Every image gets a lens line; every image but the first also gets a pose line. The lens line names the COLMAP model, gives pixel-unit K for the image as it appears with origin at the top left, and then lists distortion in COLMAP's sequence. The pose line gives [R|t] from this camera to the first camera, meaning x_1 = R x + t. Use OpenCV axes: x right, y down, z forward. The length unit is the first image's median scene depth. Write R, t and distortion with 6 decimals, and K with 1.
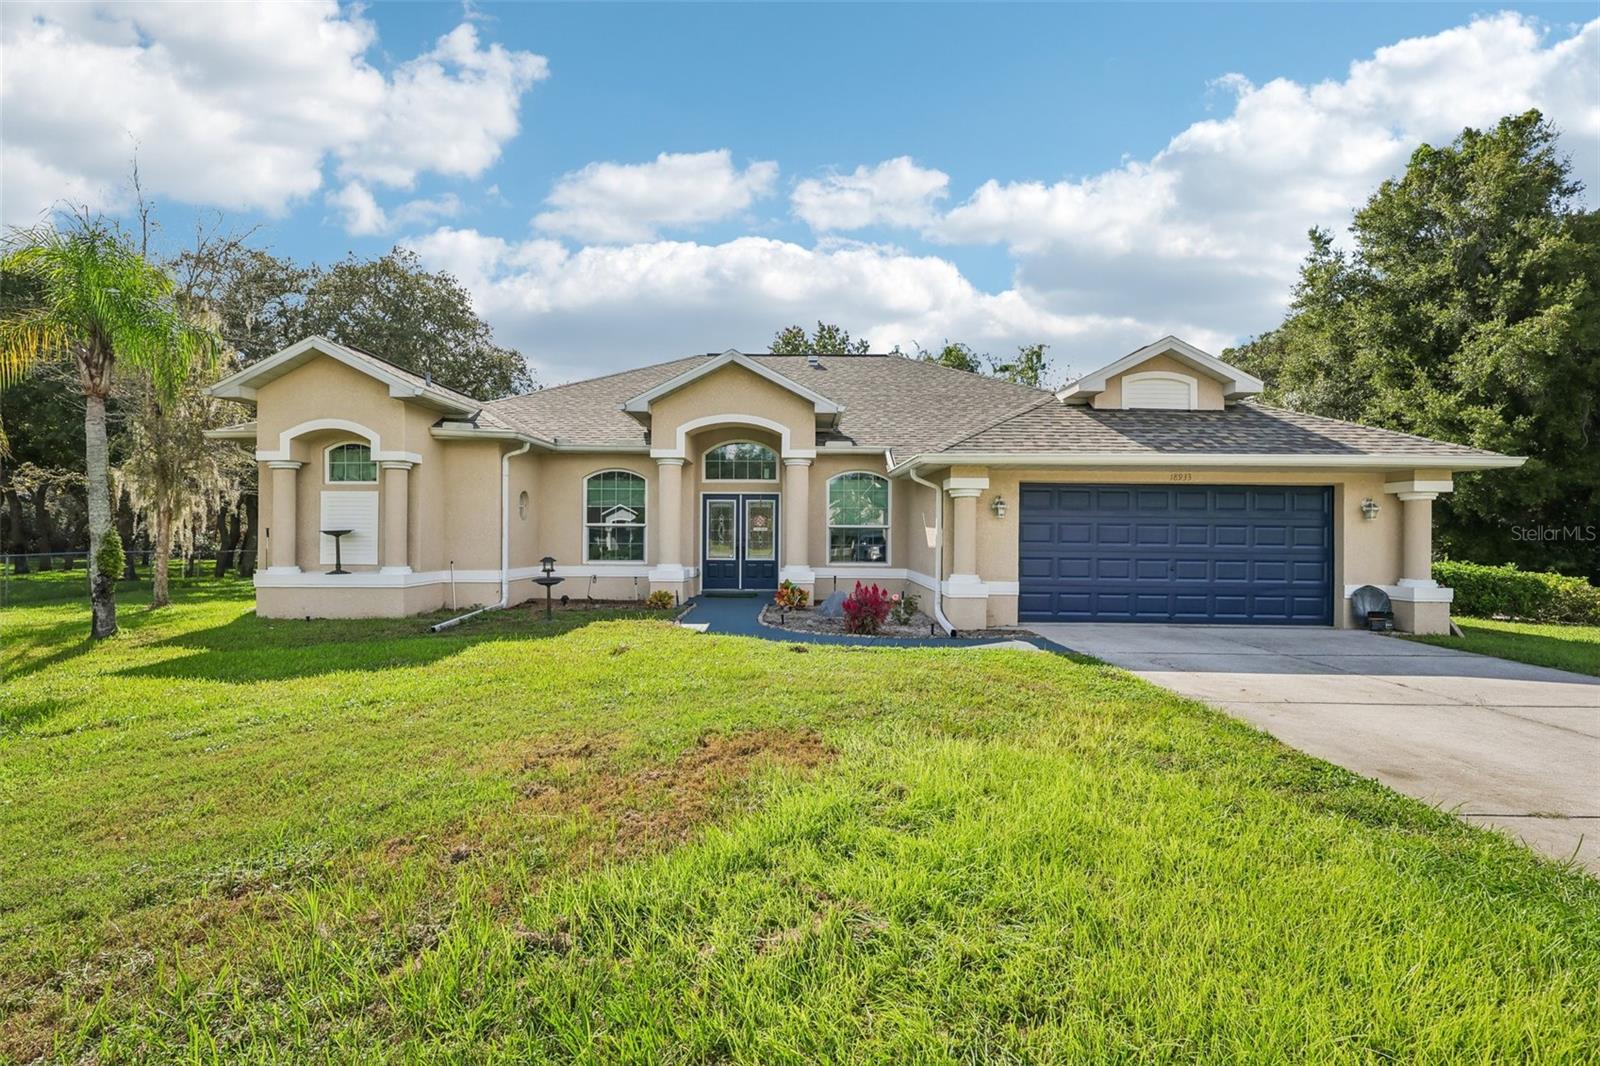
lens RADIAL K [[742.2, 0, 794.5], [0, 742.2, 534.7], [0, 0, 1]] dist [-0.003446, 0.001169]
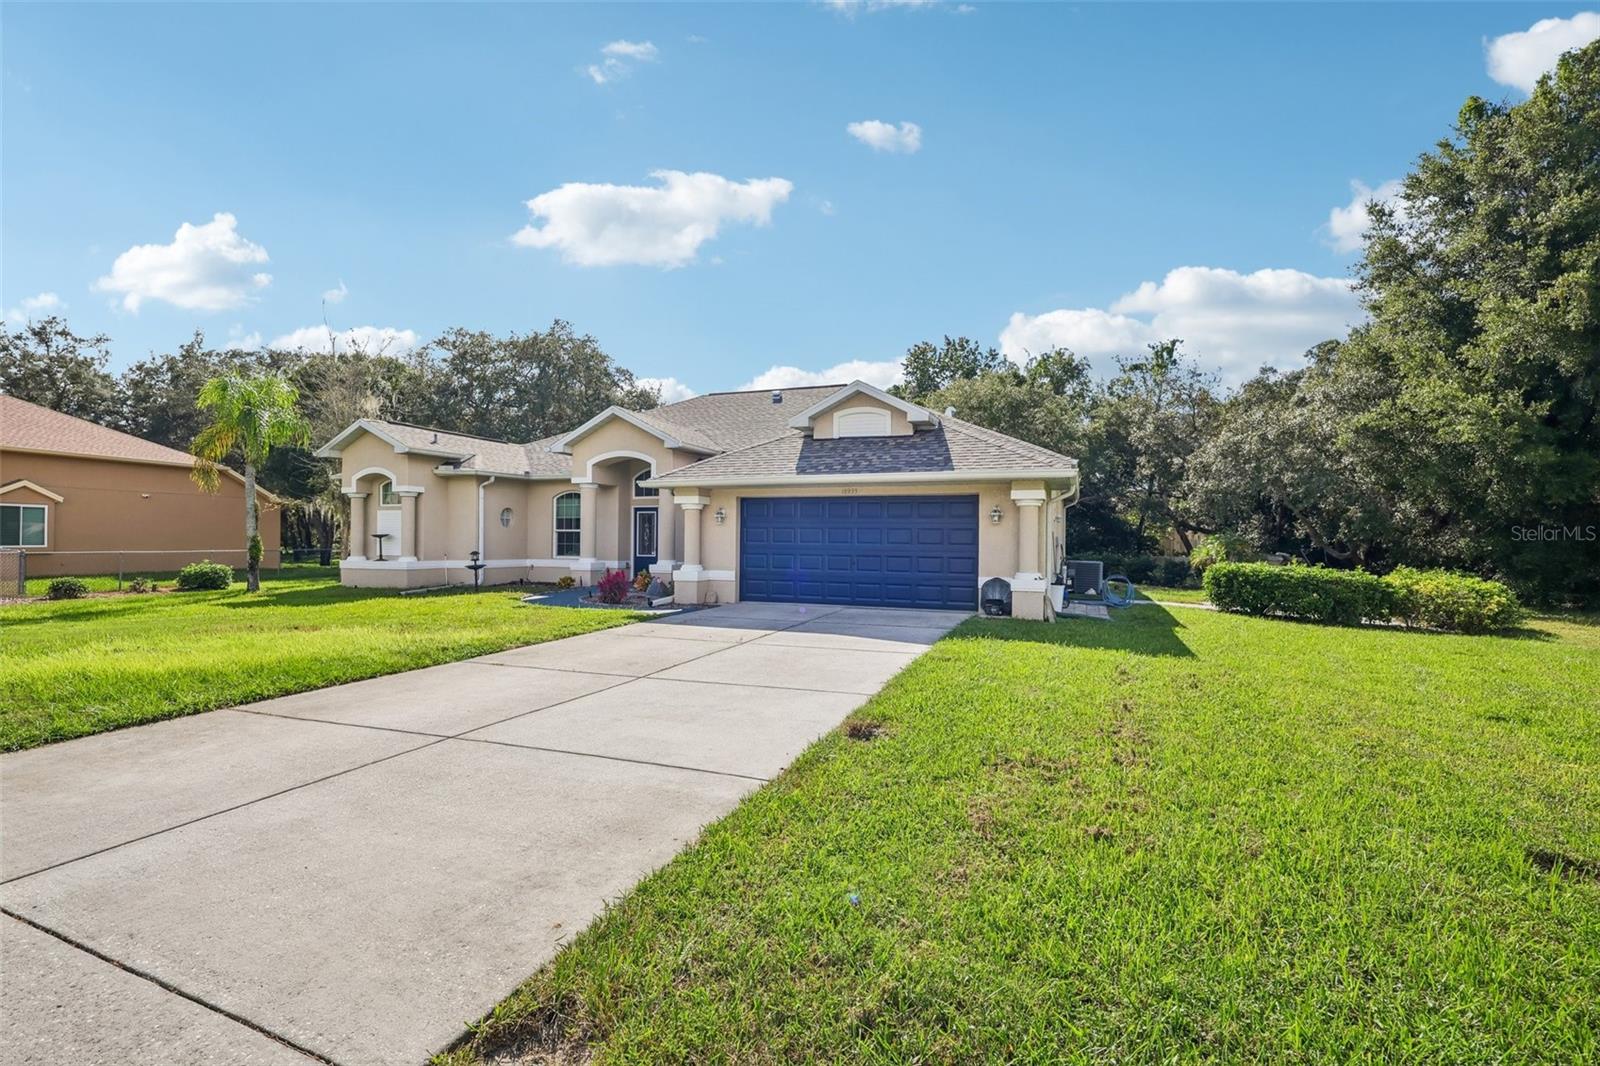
lens RADIAL K [[742.2, 0, 792.2], [0, 742.2, 541.0], [0, 0, 1]] dist [-0.003446, 0.001169]
pose [[0.938315, 0.000367, -0.345782, 0.731654], [-0.000626, 1.000000, -0.000639, 0.008003], [0.345782, 0.000816, 0.938315, -0.203942]]
